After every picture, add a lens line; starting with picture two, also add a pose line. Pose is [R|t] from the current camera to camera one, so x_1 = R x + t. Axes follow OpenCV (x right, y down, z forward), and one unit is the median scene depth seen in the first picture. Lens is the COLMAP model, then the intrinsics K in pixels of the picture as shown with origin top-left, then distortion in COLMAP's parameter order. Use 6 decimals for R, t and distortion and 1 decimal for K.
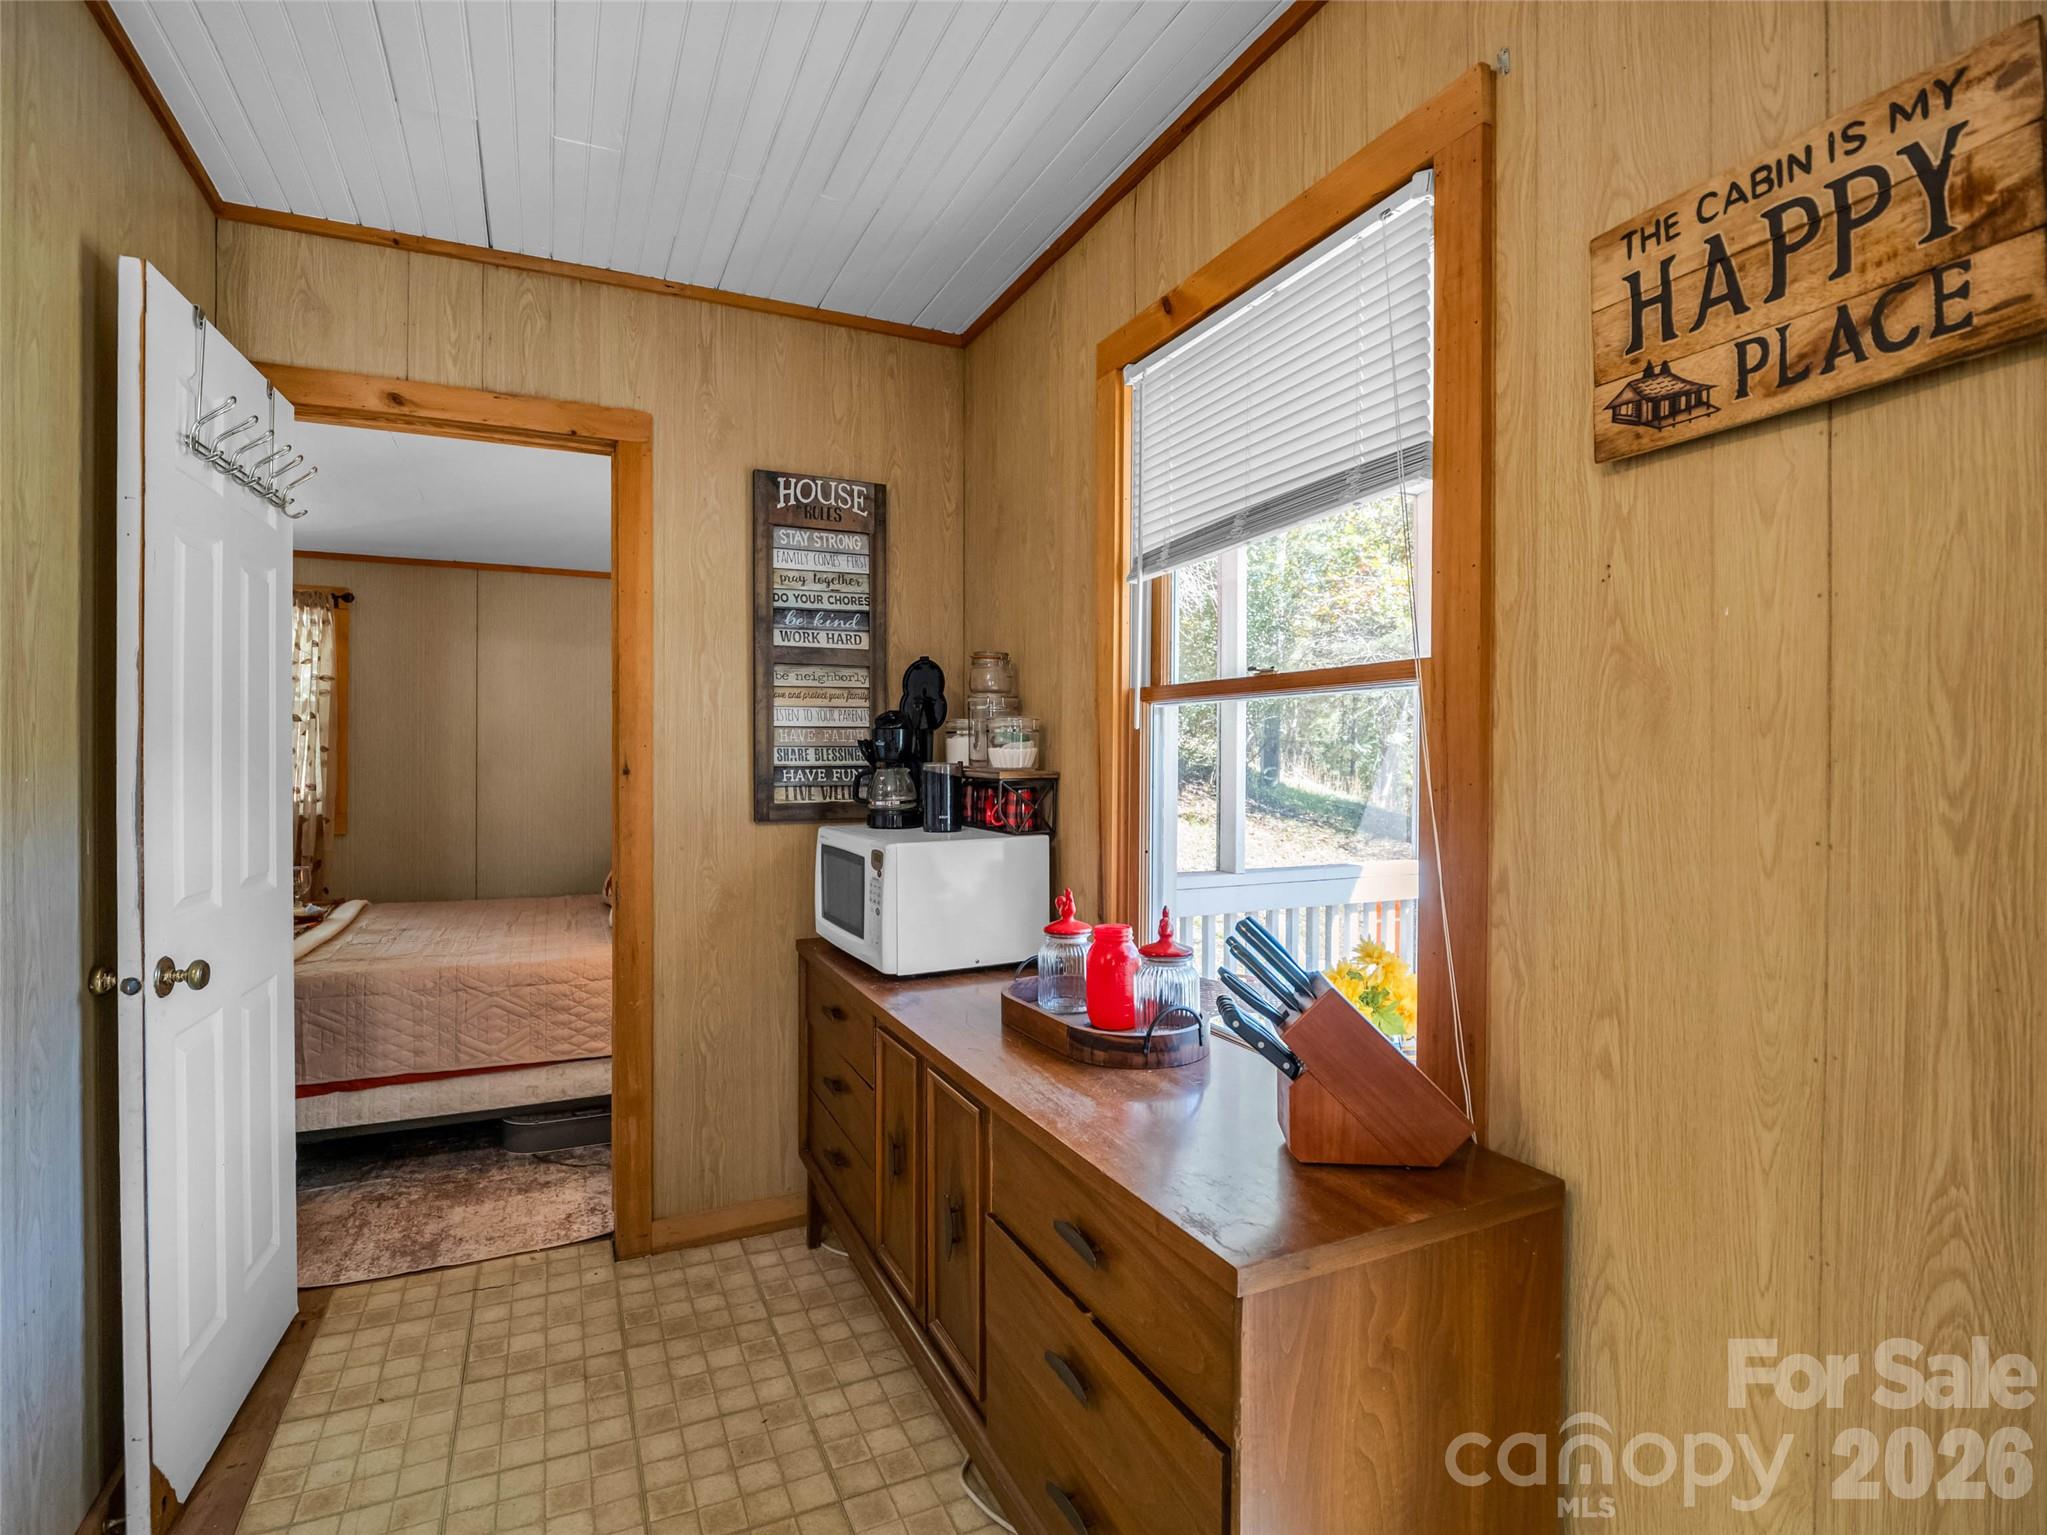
lens RADIAL K [[1036.7, 0, 1023.4], [0, 1036.7, 756.5], [0, 0, 1]] dist [-0.002499, -0.005863]
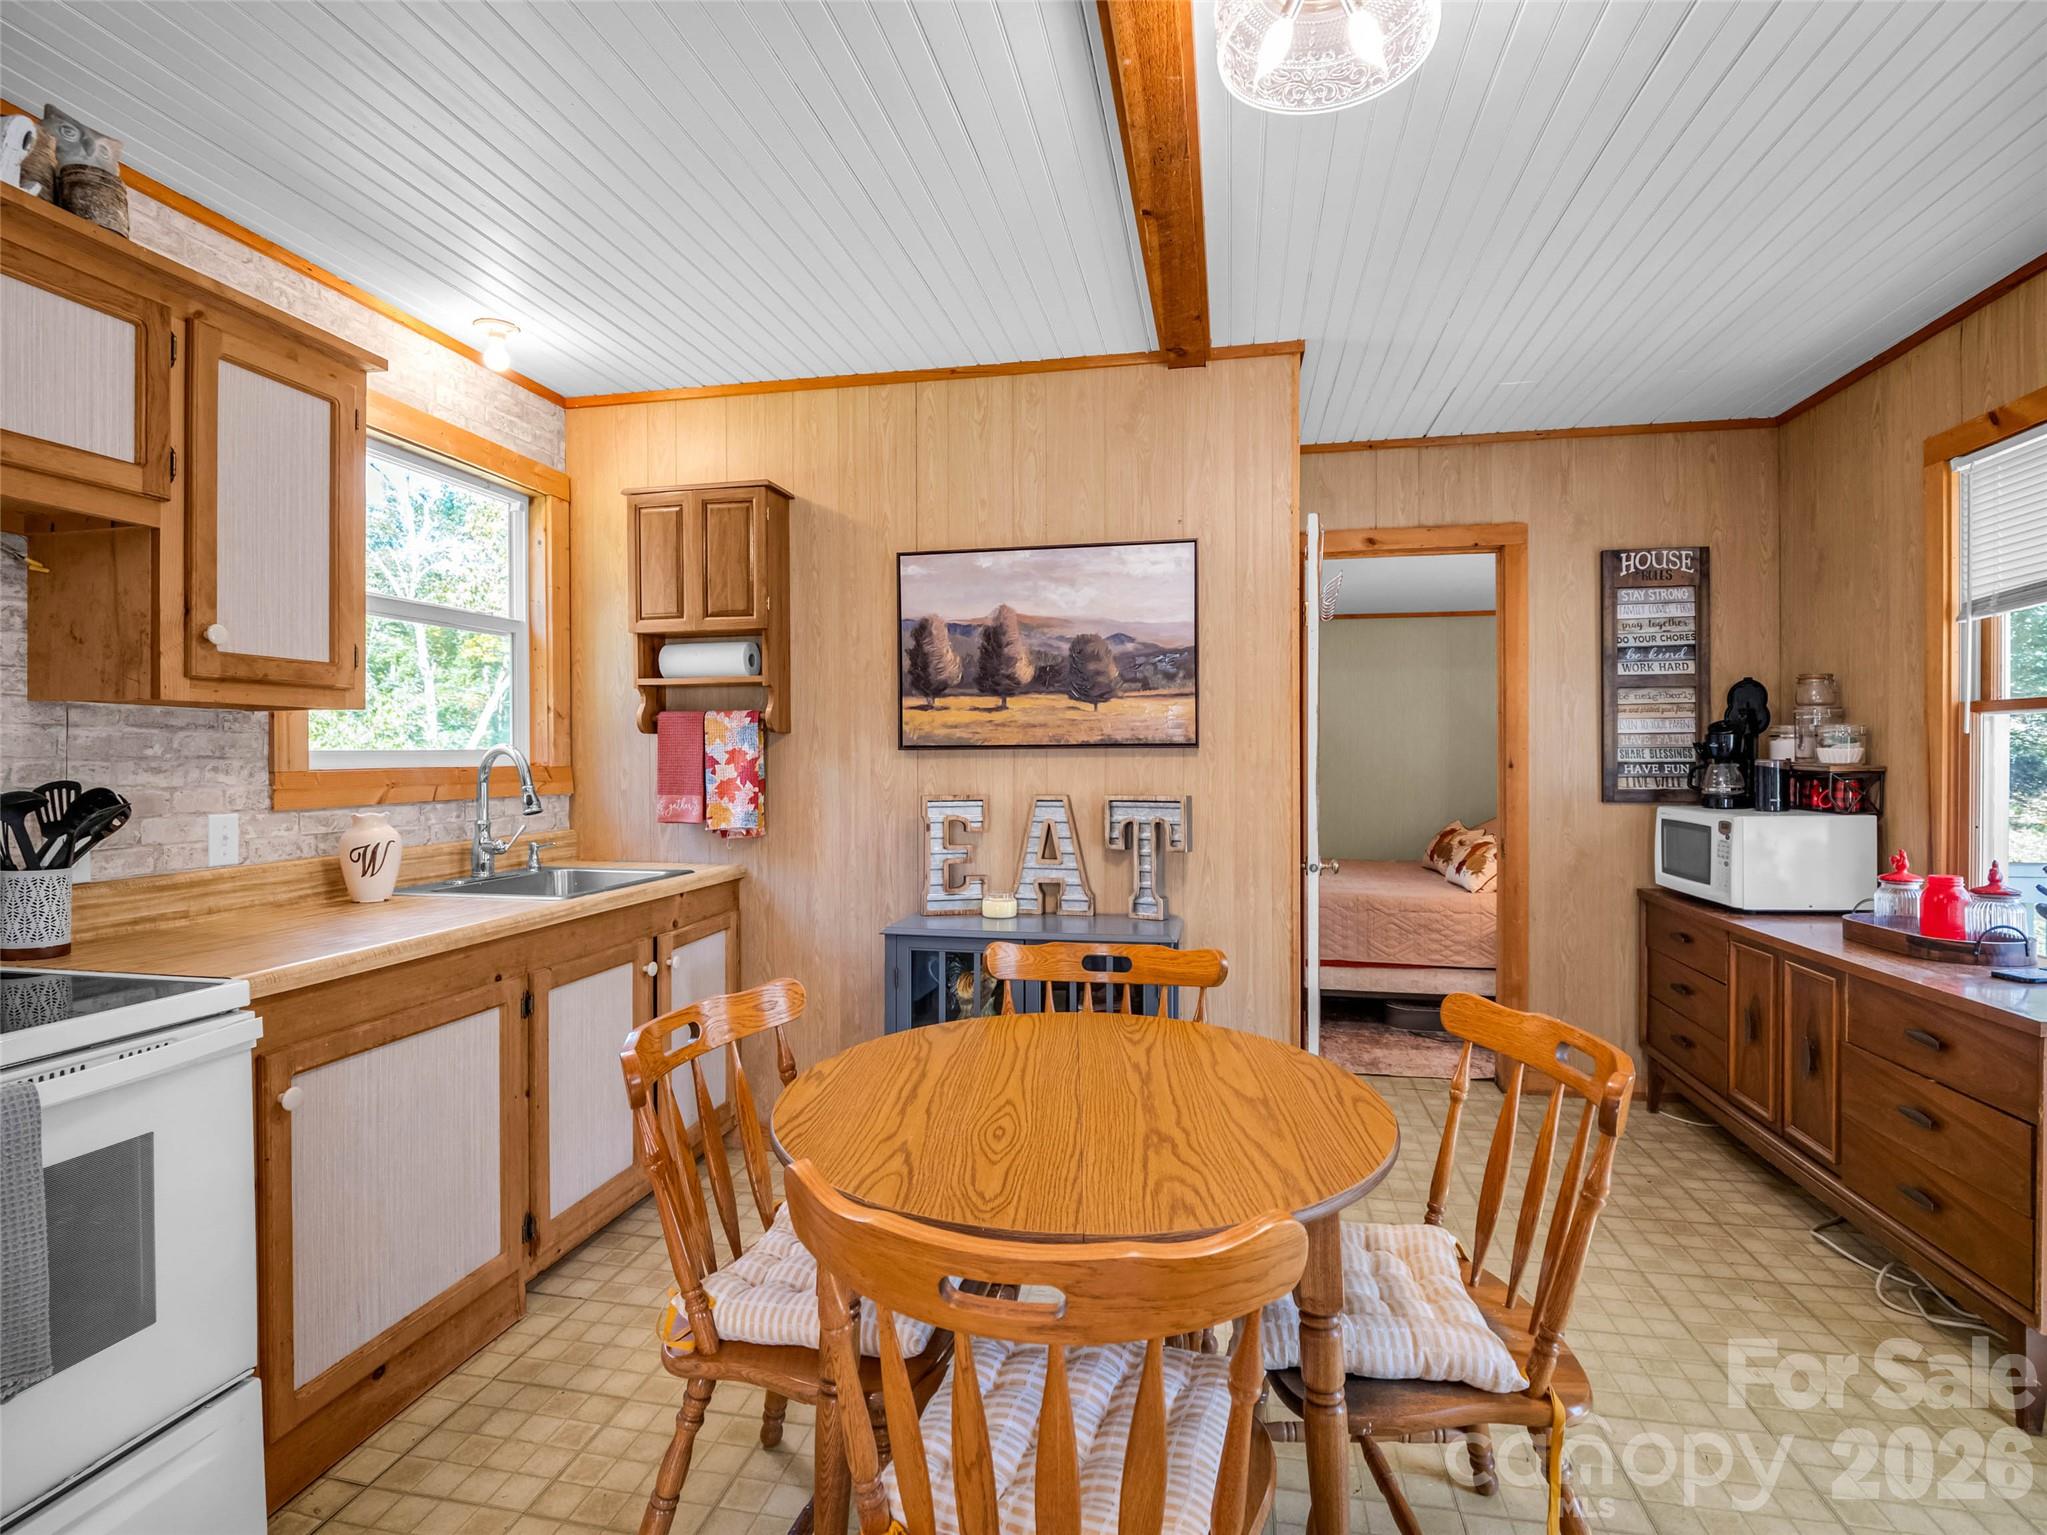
lens RADIAL K [[1036.7, 0, 1028.9], [0, 1036.7, 757.8], [0, 0, 1]] dist [-0.002499, -0.005863]
pose [[0.812544, -0.001923, -0.582897, -0.081902], [0.002469, 0.999997, 0.000143, 0.001524], [0.582895, -0.001555, 0.812546, -0.652444]]
